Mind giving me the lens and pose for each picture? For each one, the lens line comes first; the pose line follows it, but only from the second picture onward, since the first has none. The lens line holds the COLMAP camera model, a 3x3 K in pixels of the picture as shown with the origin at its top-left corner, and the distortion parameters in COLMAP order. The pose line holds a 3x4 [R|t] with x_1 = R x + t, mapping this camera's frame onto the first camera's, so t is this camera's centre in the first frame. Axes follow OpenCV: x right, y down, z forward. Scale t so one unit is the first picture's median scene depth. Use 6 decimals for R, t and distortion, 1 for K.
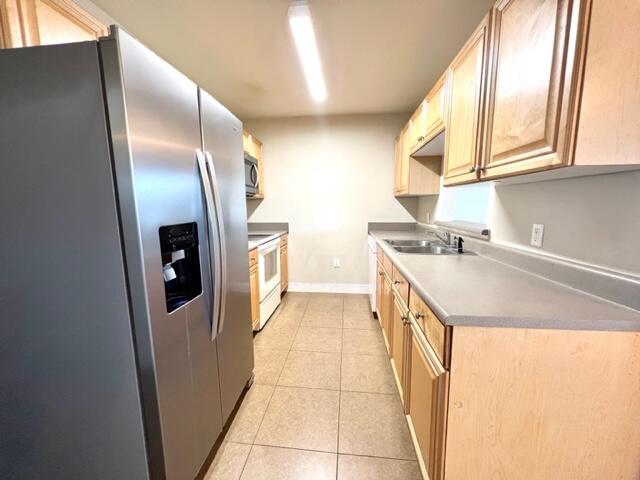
lens RADIAL K [[256.3, 0, 320.0], [0, 256.3, 240.0], [0, 0, 1]] dist [-0.000492, -0.000094]
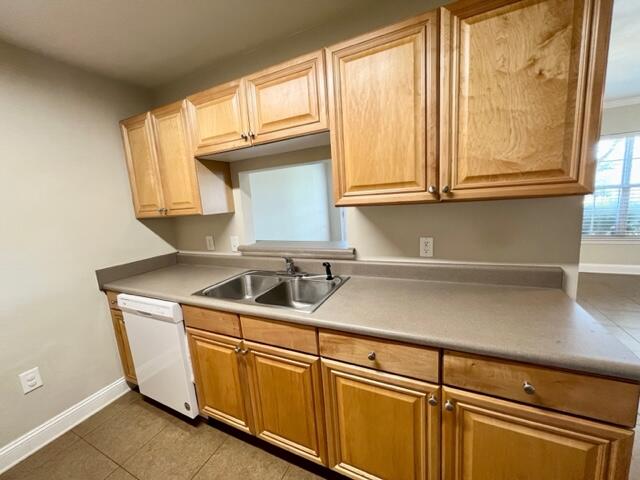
lens RADIAL K [[256.3, 0, 320.0], [0, 256.3, 240.0], [0, 0, 1]] dist [-0.000492, -0.000094]
pose [[0.343169, -0.164639, 0.924732, -0.269703], [0.193587, 0.975778, 0.101887, -0.192650], [-0.919108, 0.144052, 0.366729, 0.755504]]
